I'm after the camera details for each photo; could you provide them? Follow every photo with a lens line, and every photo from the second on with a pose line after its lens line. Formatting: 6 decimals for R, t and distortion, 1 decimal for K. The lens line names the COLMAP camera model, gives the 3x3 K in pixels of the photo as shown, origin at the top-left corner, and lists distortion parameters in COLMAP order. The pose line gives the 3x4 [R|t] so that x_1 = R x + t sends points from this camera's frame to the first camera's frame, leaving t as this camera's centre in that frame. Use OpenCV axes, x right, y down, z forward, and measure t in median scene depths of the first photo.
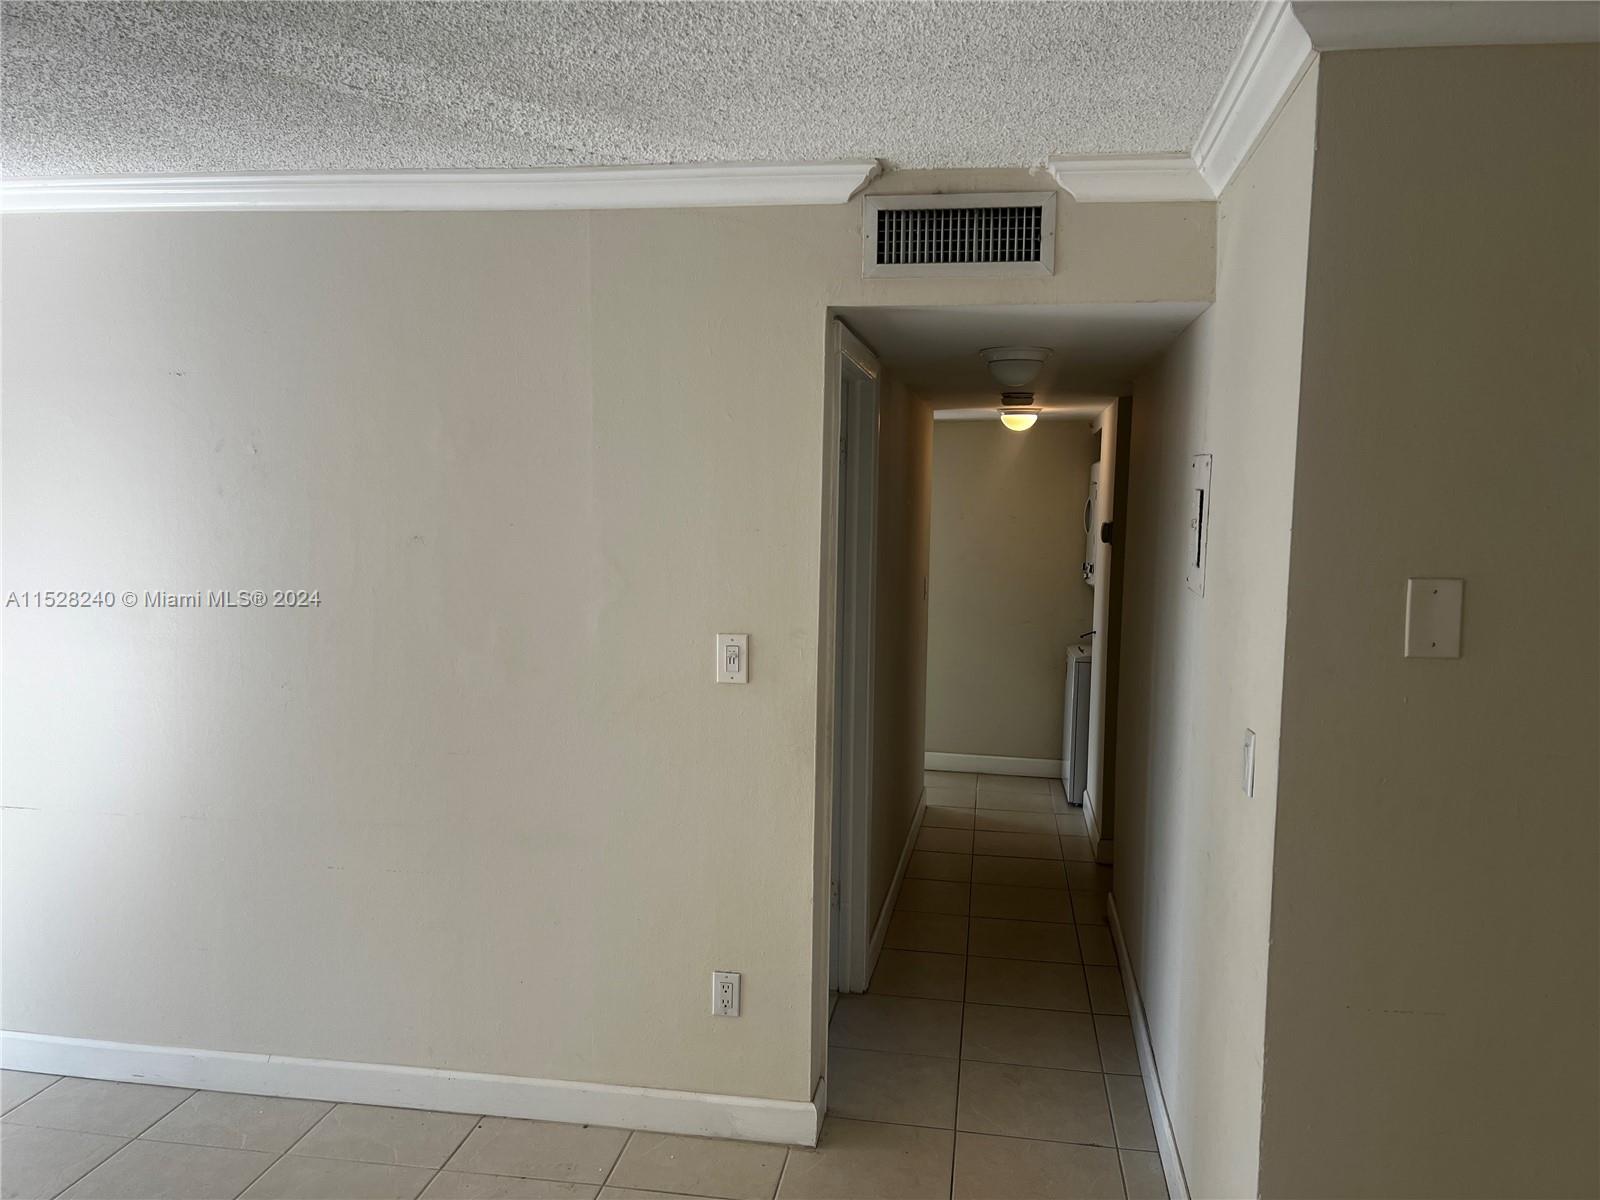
lens RADIAL K [[1191.9, 0, 803.4], [0, 1191.9, 594.5], [0, 0, 1]] dist [0.040505, -0.061749]
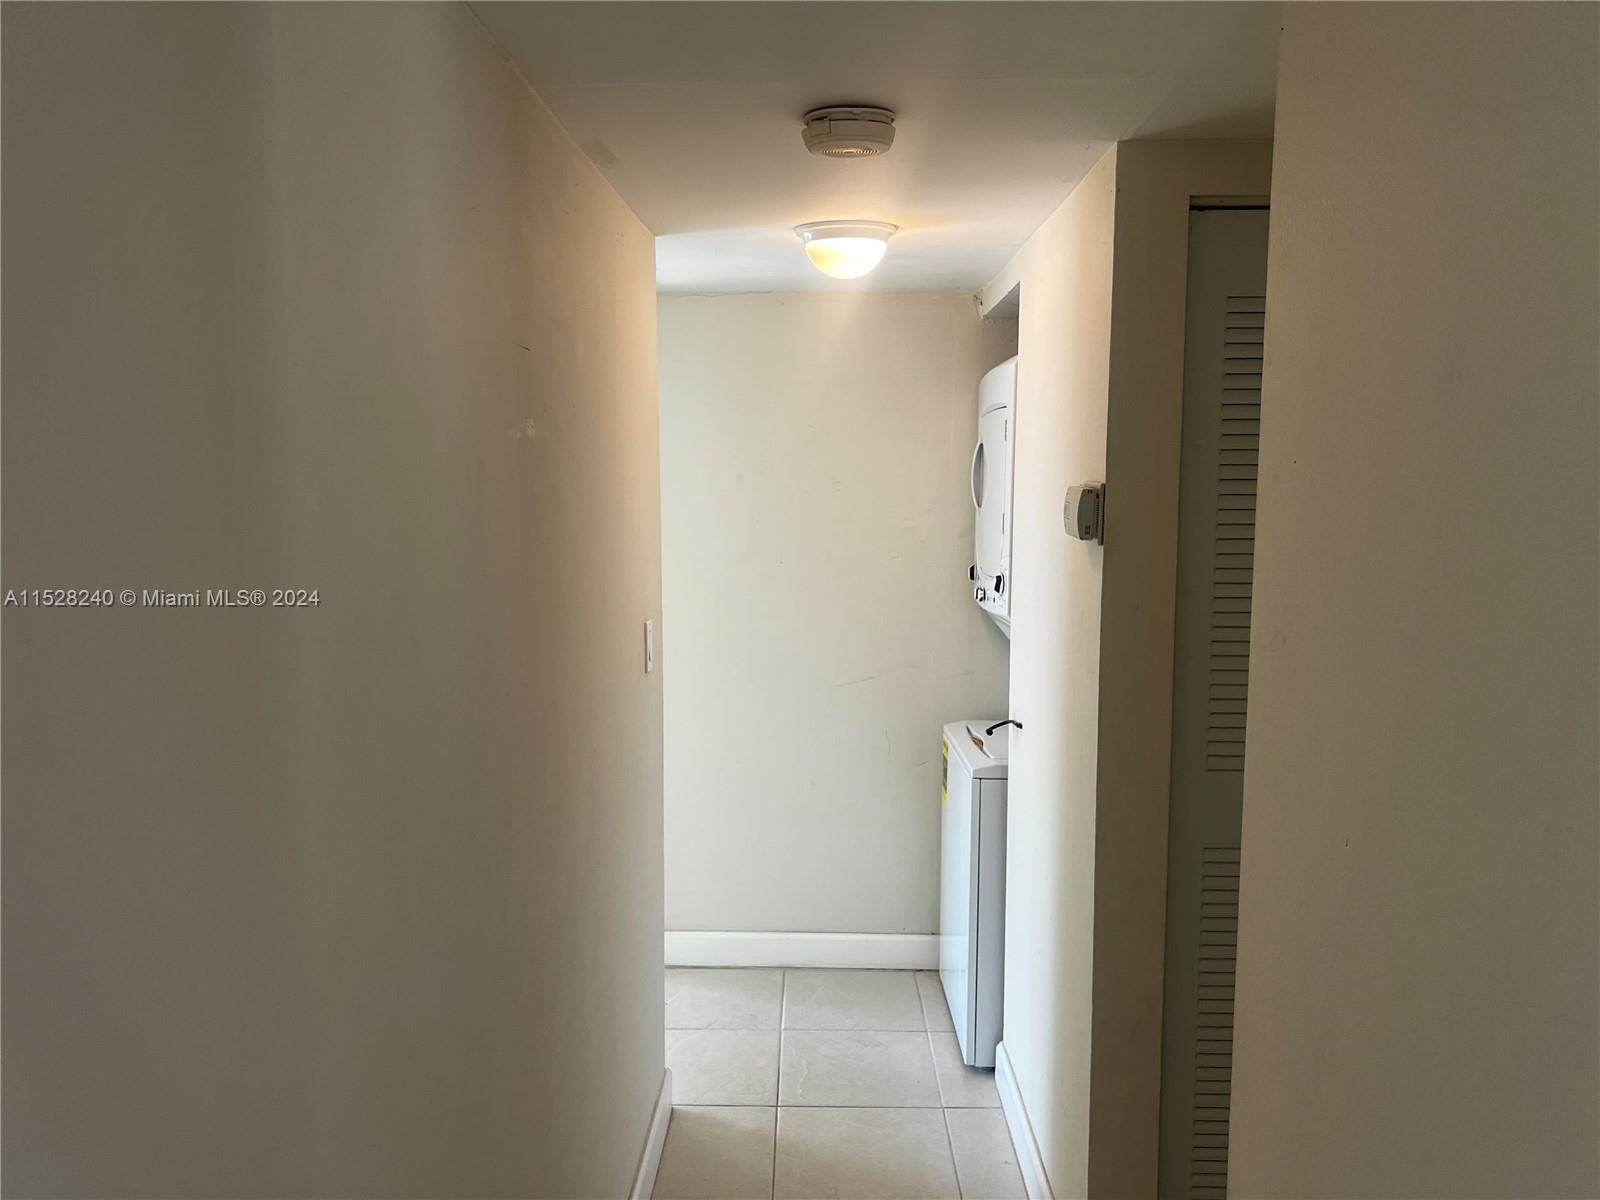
lens RADIAL K [[1190.7, 0, 797.2], [0, 1190.7, 601.6], [0, 0, 1]] dist [0.097890, -0.128193]
pose [[0.988239, -0.034982, 0.148864, 0.087817], [0.030361, 0.998987, 0.033201, -0.032526], [-0.149875, -0.028291, 0.988300, 0.532076]]
